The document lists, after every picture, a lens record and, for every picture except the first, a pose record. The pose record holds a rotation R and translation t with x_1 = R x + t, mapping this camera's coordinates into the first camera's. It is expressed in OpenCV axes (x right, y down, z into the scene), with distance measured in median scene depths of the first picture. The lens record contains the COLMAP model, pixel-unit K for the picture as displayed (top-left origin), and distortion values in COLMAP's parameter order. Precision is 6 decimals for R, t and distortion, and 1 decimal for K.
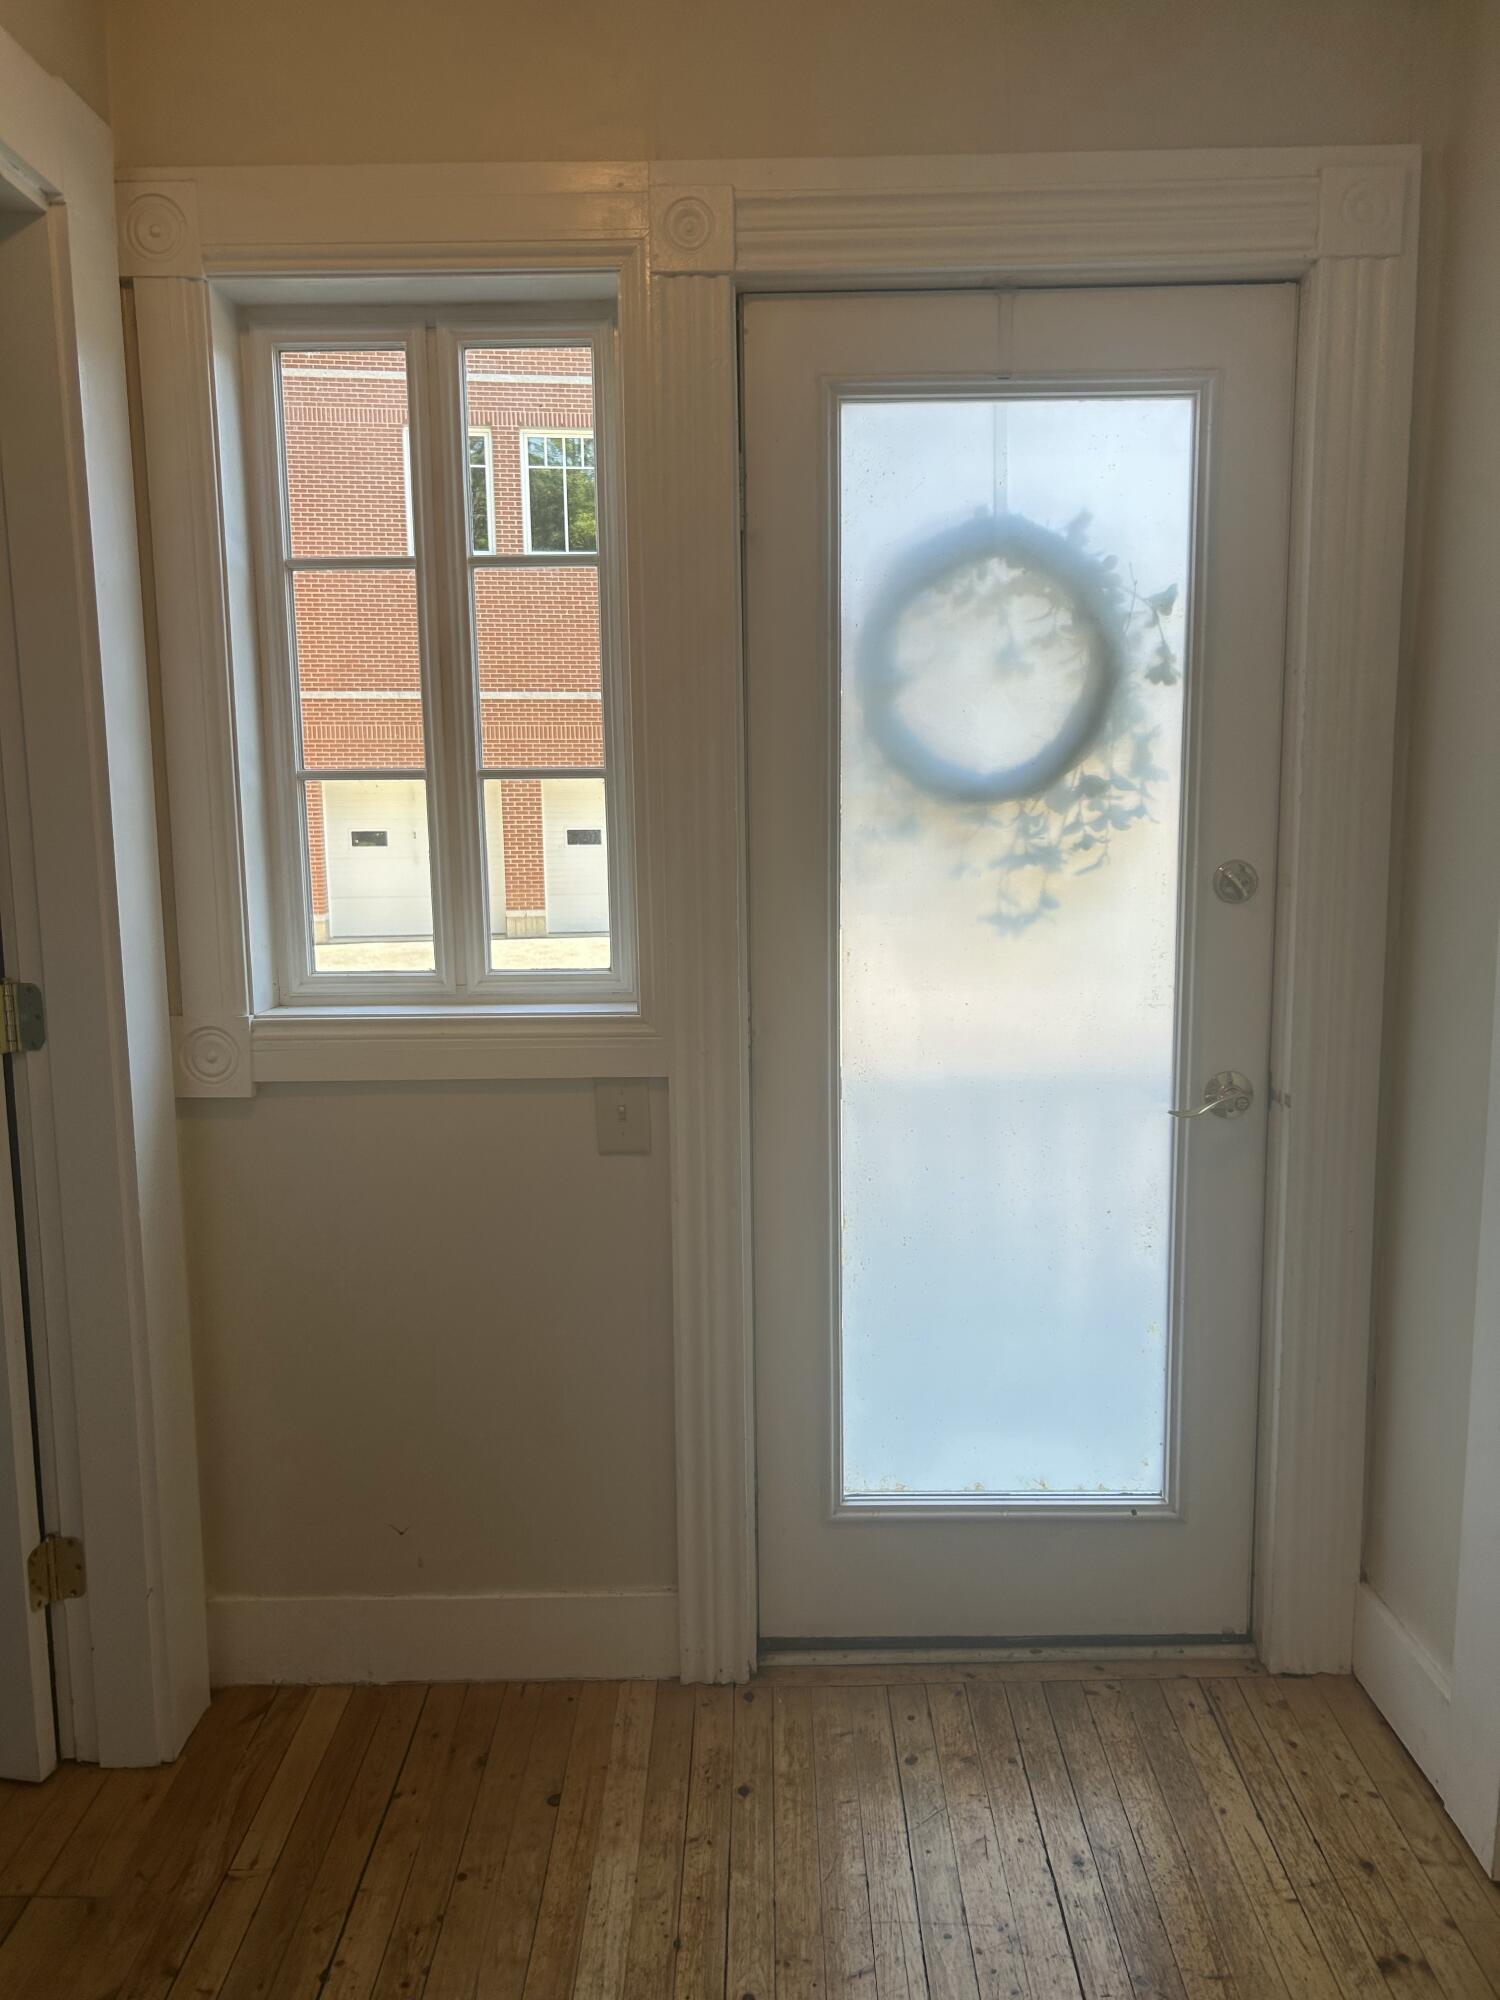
lens RADIAL K [[1506.3, 0, 752.6], [0, 1506.3, 1005.7], [0, 0, 1]] dist [0.008254, 0.003546]
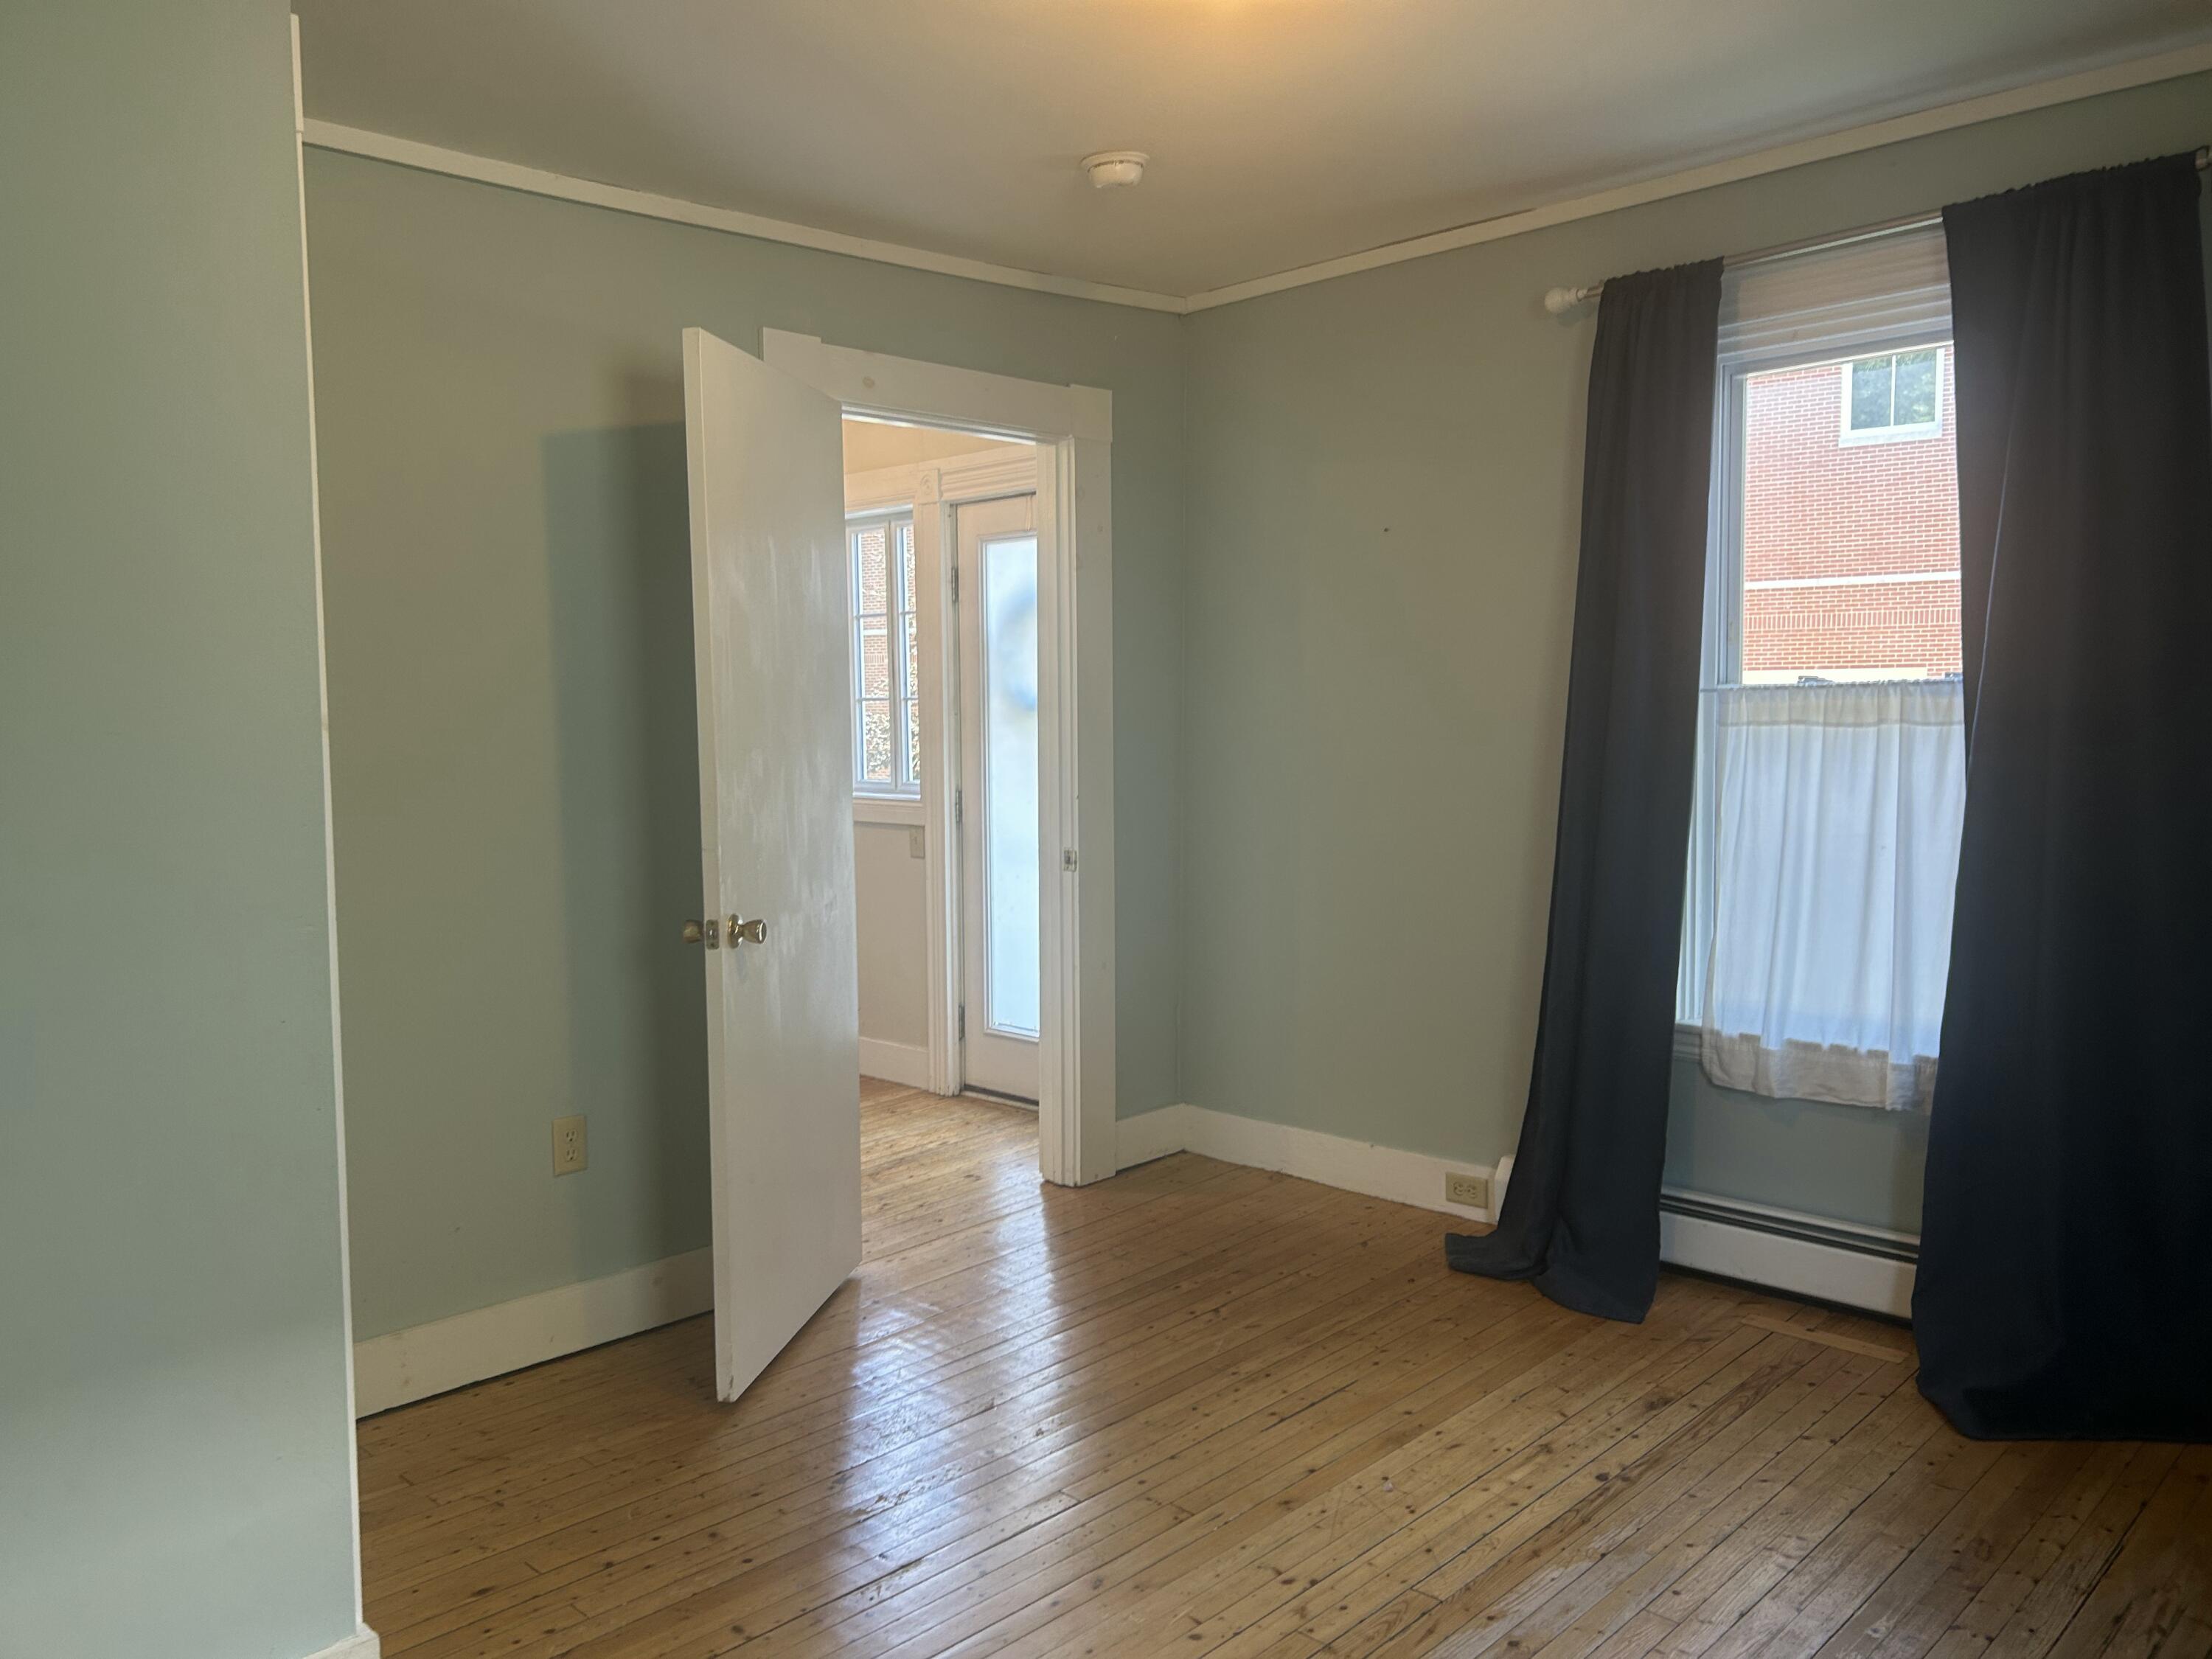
lens RADIAL K [[1666.0, 0, 1105.0], [0, 1666.0, 826.0], [0, 0, 1]] dist [0.008254, 0.003546]
pose [[0.714944, 0.053904, -0.697101, 1.999973], [-0.087968, 0.996036, -0.013200, 0.058231], [0.693626, 0.070760, 0.716851, -0.702128]]
